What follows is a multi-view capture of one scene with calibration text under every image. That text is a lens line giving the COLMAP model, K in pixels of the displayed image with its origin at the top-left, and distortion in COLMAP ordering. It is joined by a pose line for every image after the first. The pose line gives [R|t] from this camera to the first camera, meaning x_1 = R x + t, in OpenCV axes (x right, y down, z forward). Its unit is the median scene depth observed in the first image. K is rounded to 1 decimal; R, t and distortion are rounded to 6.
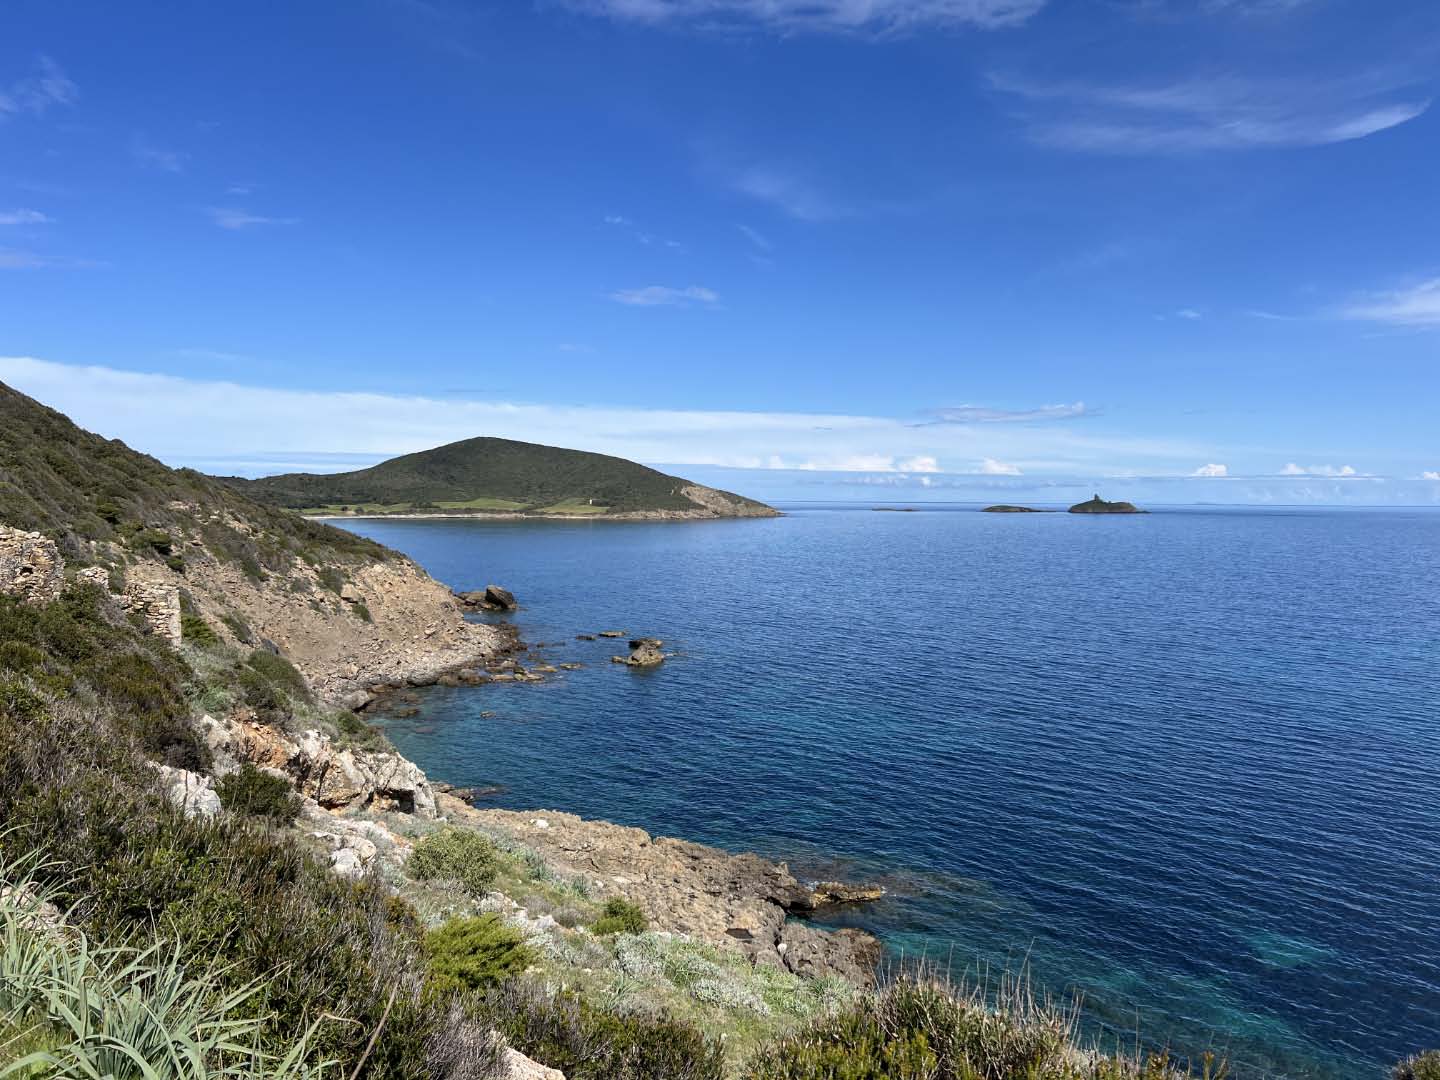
lens RADIAL K [[1083.6, 0, 720.0], [0, 1083.6, 540.0], [0, 0, 1]] dist [-0.003300, -0.004401]
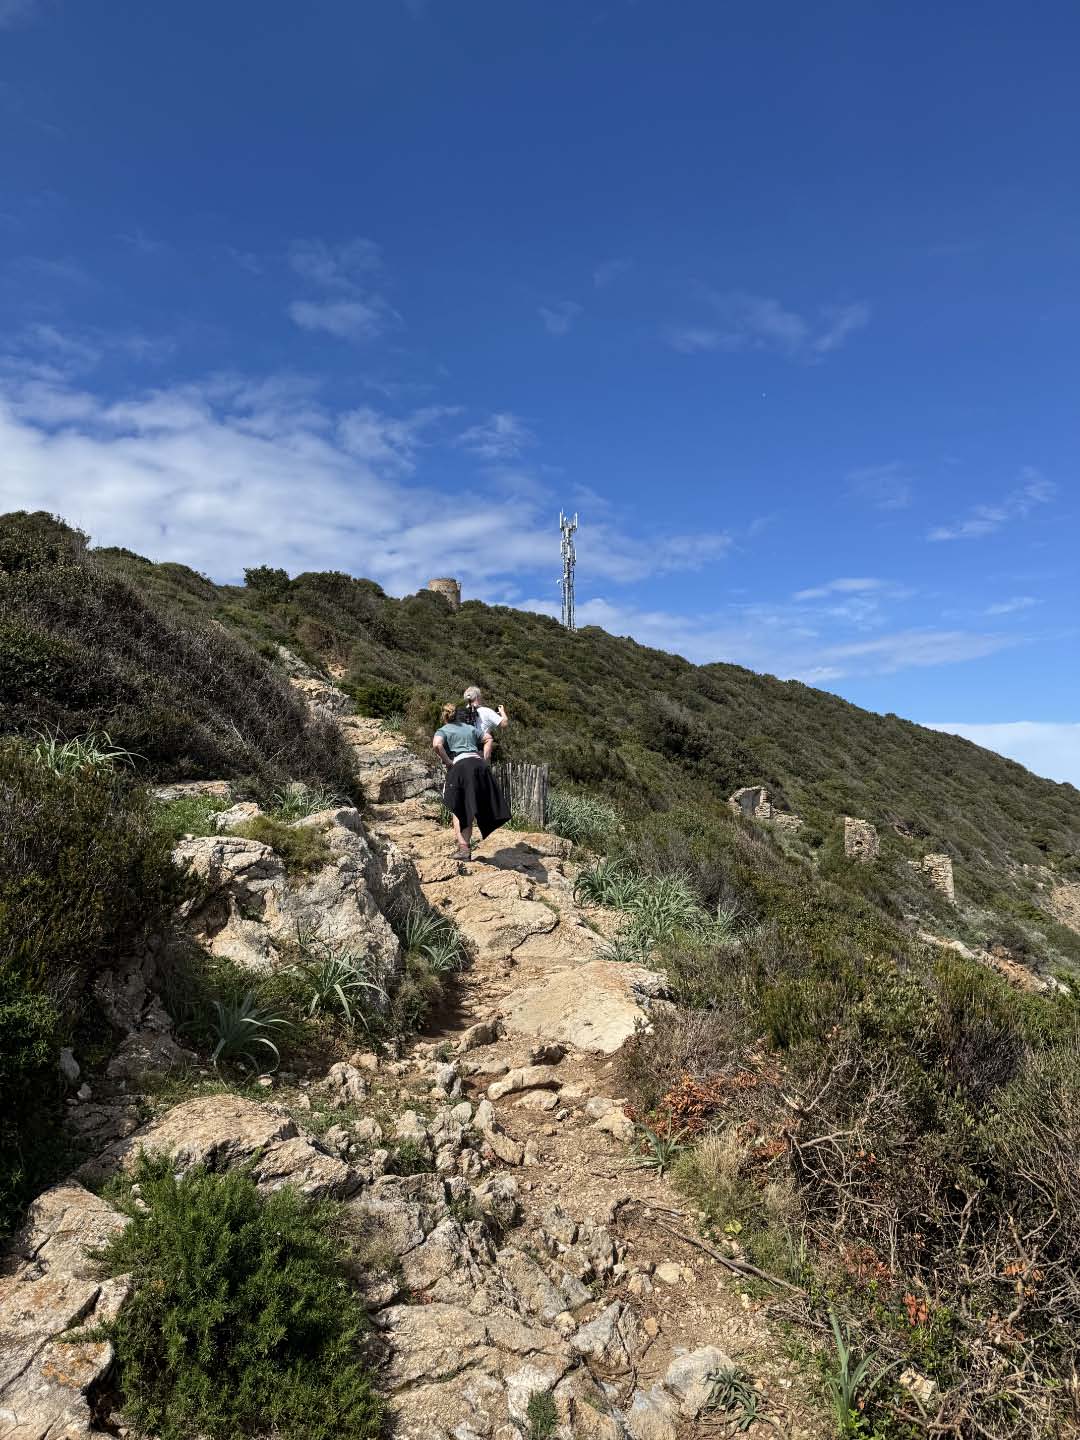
lens RADIAL K [[1008.1, 0, 540.0], [0, 1008.1, 720.0], [0, 0, 1]] dist [0.005740, 0.000839]
pose [[0.525018, -0.106911, -0.844350, 0.100909], [-0.029049, 0.989250, -0.143321, 0.017975], [0.850595, 0.099774, 0.516268, -0.055921]]
